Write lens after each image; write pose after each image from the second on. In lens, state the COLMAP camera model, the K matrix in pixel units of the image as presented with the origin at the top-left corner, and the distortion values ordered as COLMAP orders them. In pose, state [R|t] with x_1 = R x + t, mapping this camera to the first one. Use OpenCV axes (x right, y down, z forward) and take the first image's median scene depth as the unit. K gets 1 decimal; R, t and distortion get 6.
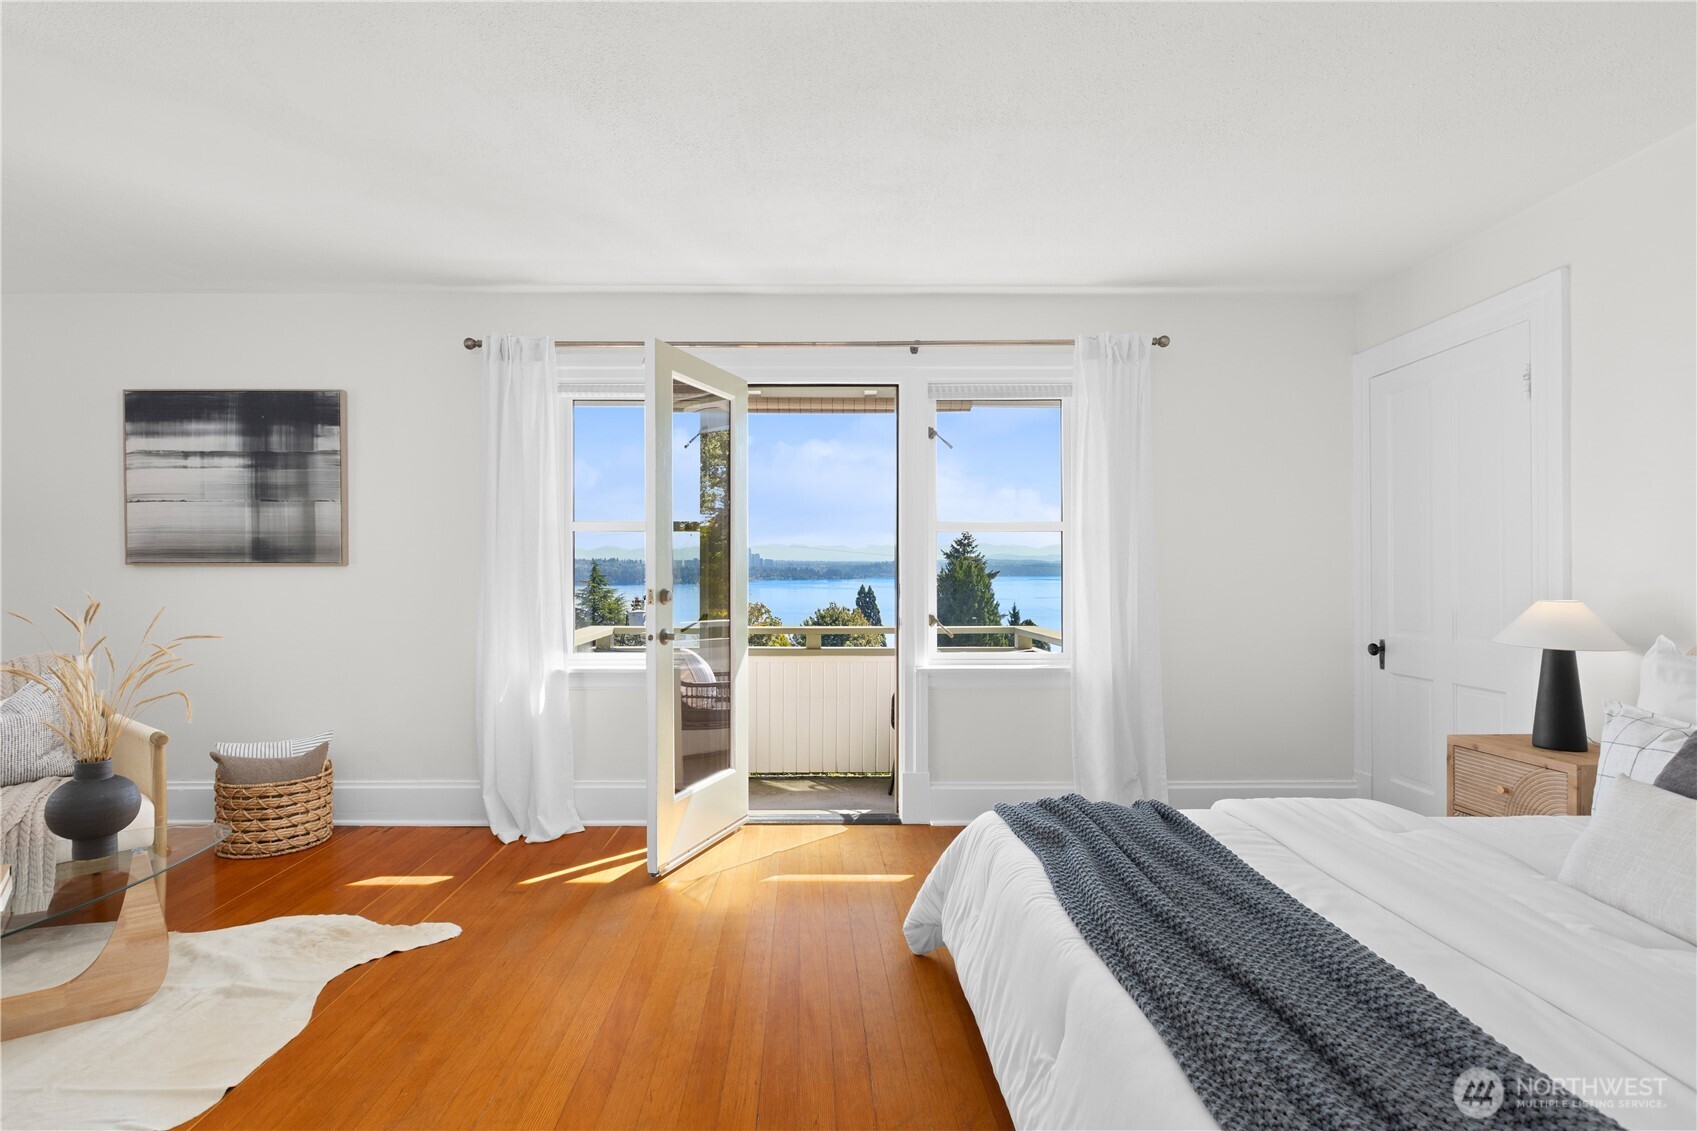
lens RADIAL K [[804.3, 0, 823.2], [0, 804.3, 561.2], [0, 0, 1]] dist [-0.001797, -0.000326]
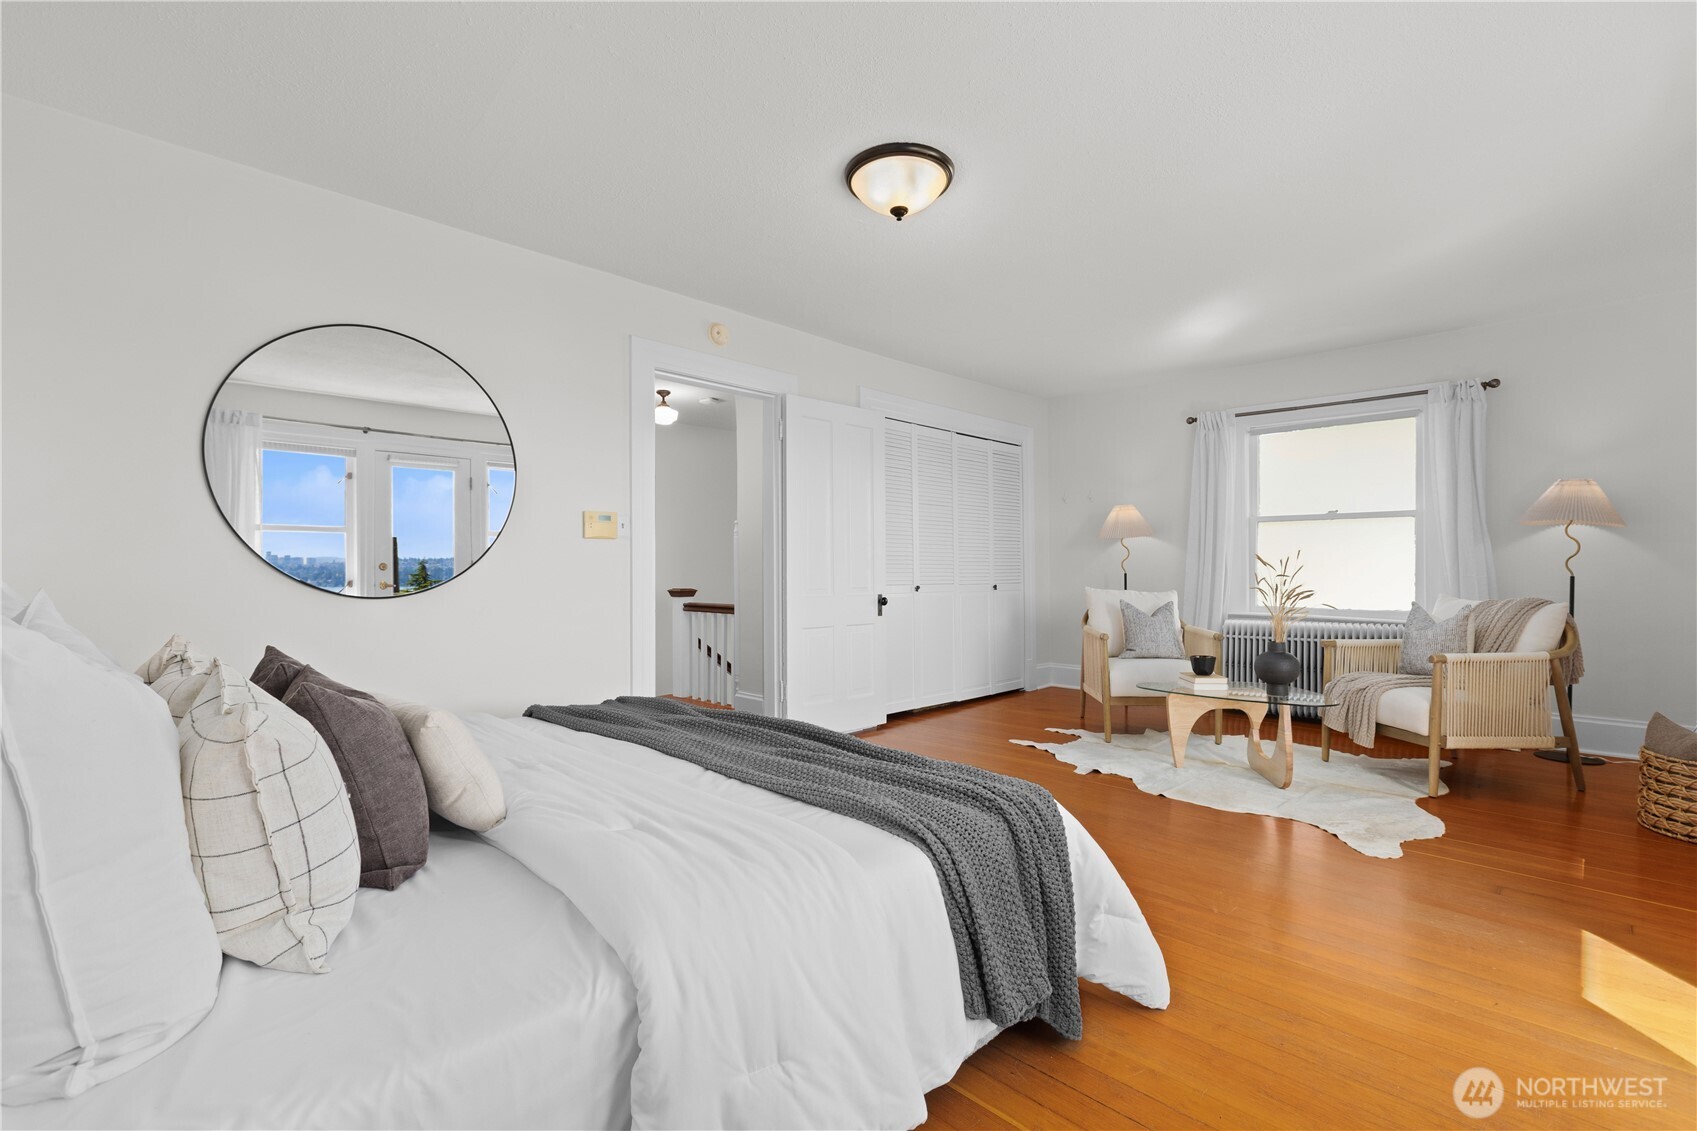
lens RADIAL K [[762.8, 0, 852.0], [0, 762.8, 575.5], [0, 0, 1]] dist [0.000719, -0.000159]
pose [[-0.717115, 0.008363, -0.696905, 0.566493], [0.014024, 0.999899, -0.002432, 0.054112], [0.696814, -0.011517, -0.717160, 0.920610]]
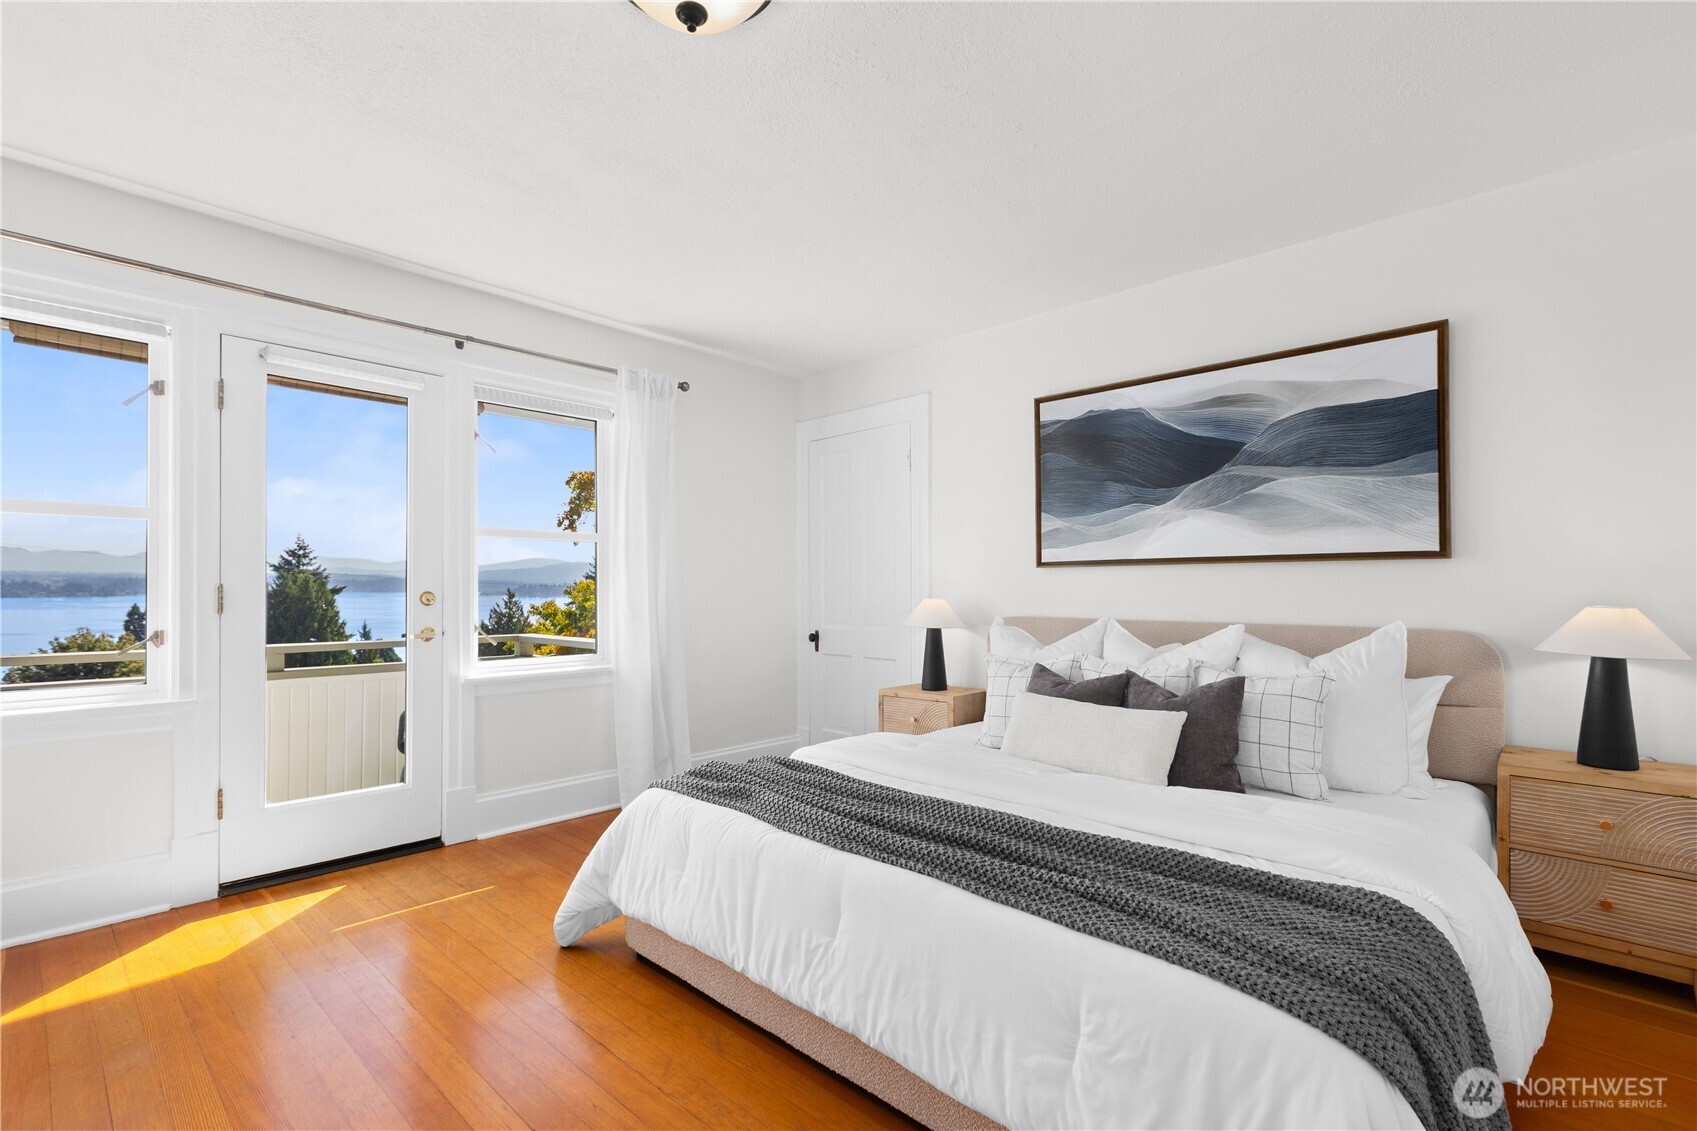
lens RADIAL K [[762.8, 0, 852.0], [0, 762.8, 575.5], [0, 0, 1]] dist [0.000719, -0.000159]
pose [[0.687614, 0.014982, 0.725921, -0.247101], [-0.012470, 0.999883, -0.008825, 0.014377], [-0.725969, -0.002984, 0.687721, 0.048009]]
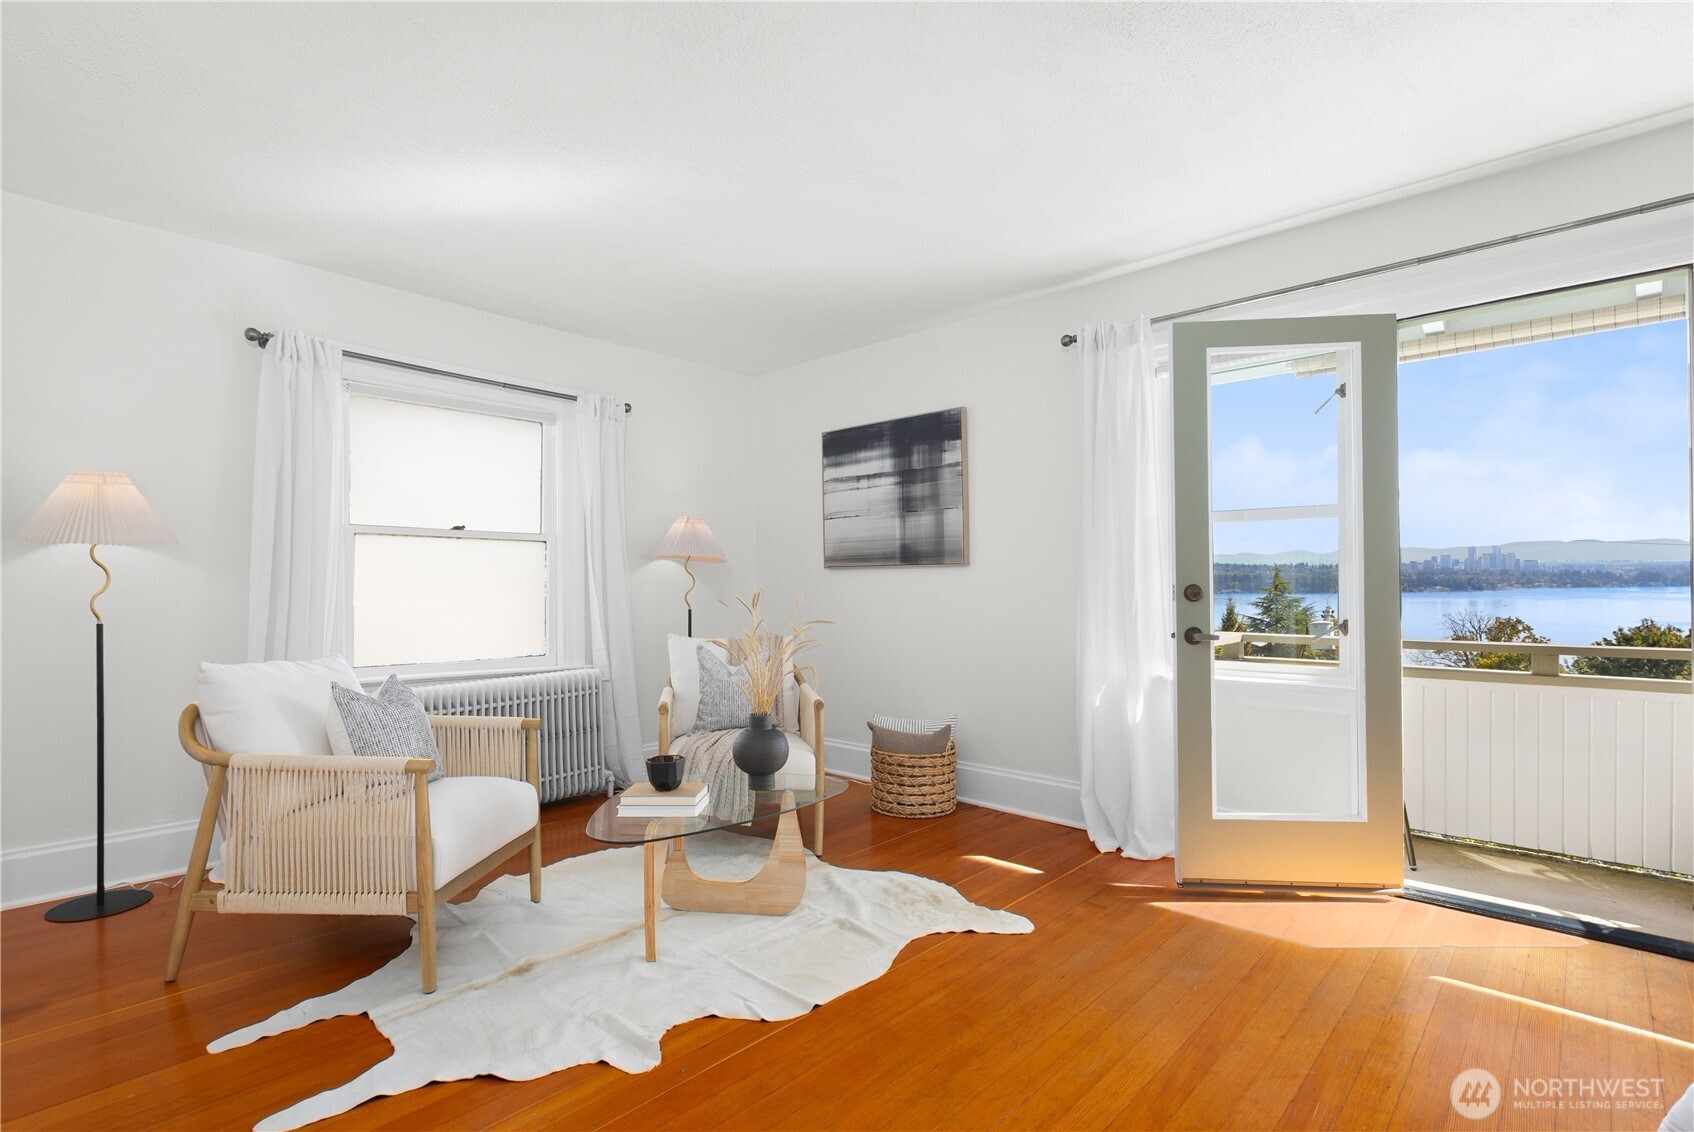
lens RADIAL K [[817.9, 0, 847.0], [0, 817.9, 566.0], [0, 0, 1]] dist [-0.001423, -0.000095]
pose [[0.721041, -0.019038, -0.692630, 0.065159], [0.016491, 0.999811, -0.010314, 0.015399], [0.692696, -0.003985, 0.721219, 0.088535]]
